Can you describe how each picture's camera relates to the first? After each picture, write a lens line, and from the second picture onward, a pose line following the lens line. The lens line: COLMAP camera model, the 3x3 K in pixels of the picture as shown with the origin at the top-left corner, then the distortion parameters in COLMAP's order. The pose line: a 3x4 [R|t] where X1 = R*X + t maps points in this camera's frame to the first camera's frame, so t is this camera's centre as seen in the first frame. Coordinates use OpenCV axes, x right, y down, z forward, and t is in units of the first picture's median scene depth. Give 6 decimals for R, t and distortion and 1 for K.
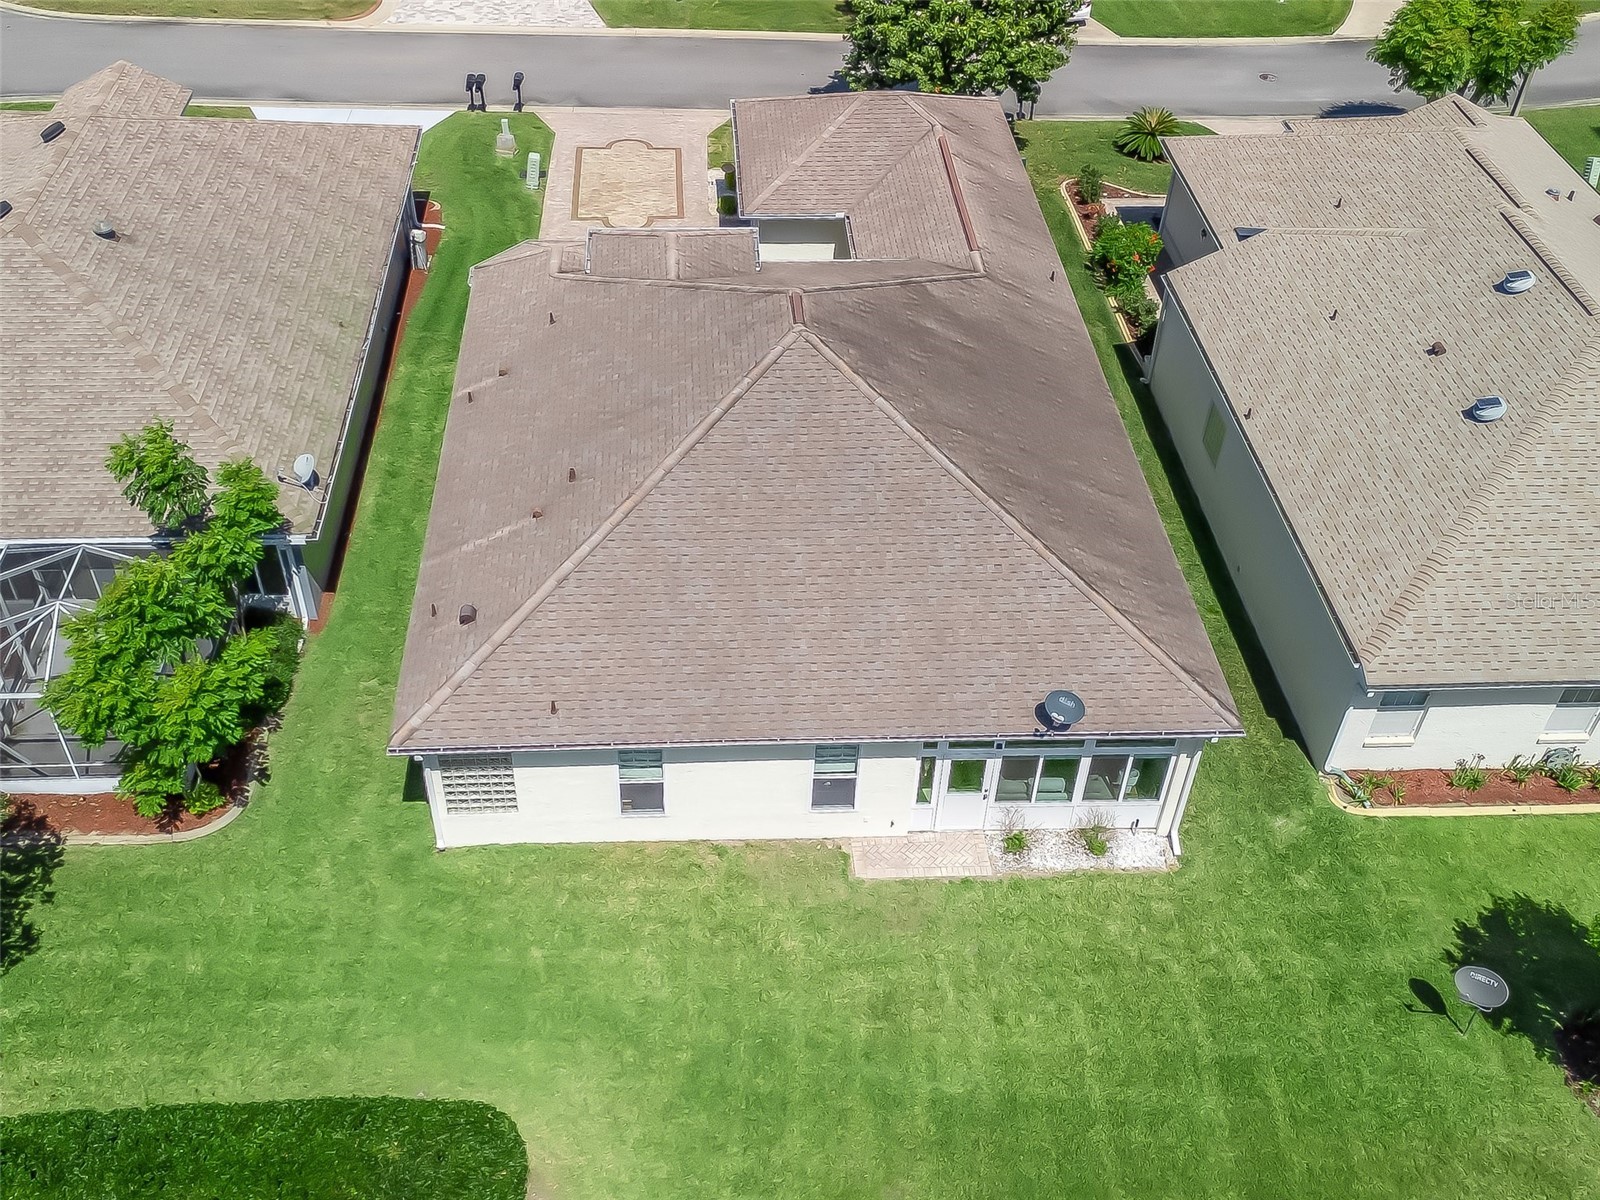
lens RADIAL K [[1228.6, 0, 798.3], [0, 1228.6, 600.0], [0, 0, 1]] dist [0.053228, -0.040647]
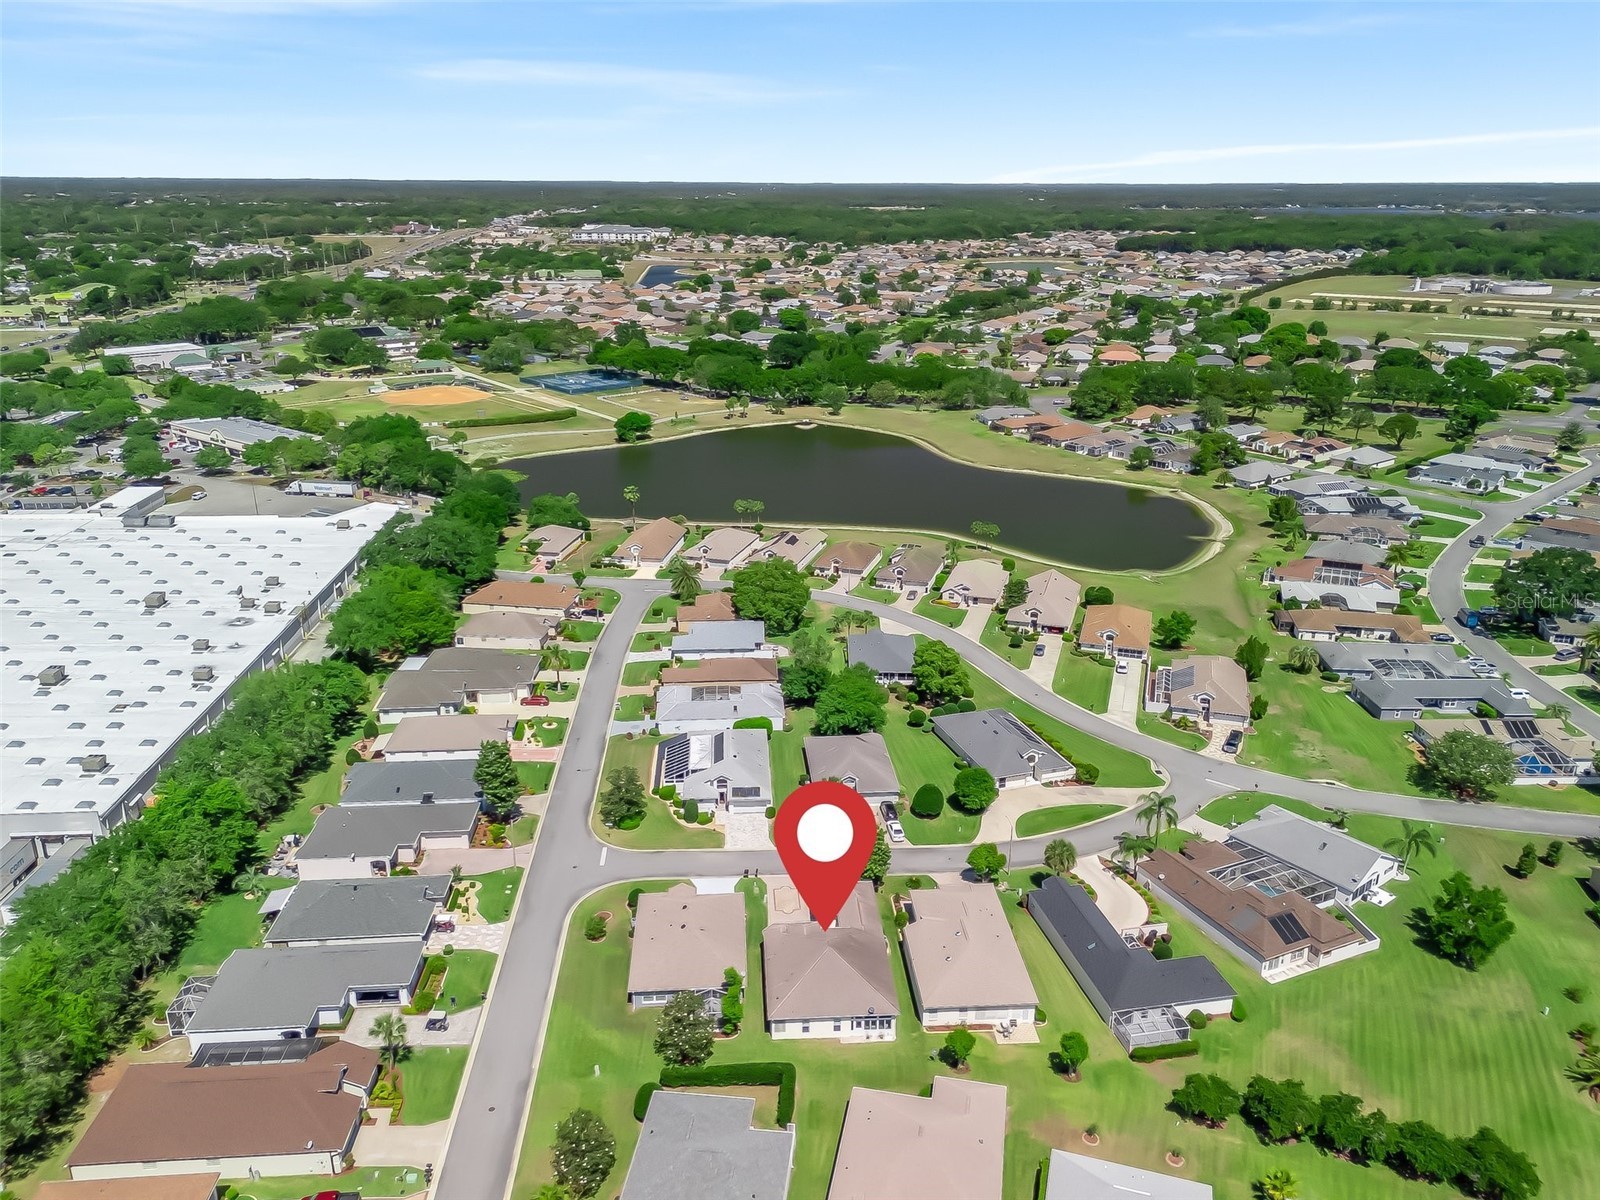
lens RADIAL K [[1228.6, 0, 791.4], [0, 1228.6, 593.6], [0, 0, 1]] dist [0.053228, -0.040647]
pose [[0.999400, -0.027759, -0.020693, -0.011670], [0.017811, 0.924714, -0.380246, 0.485831], [0.029690, 0.379649, 0.924654, -5.428303]]
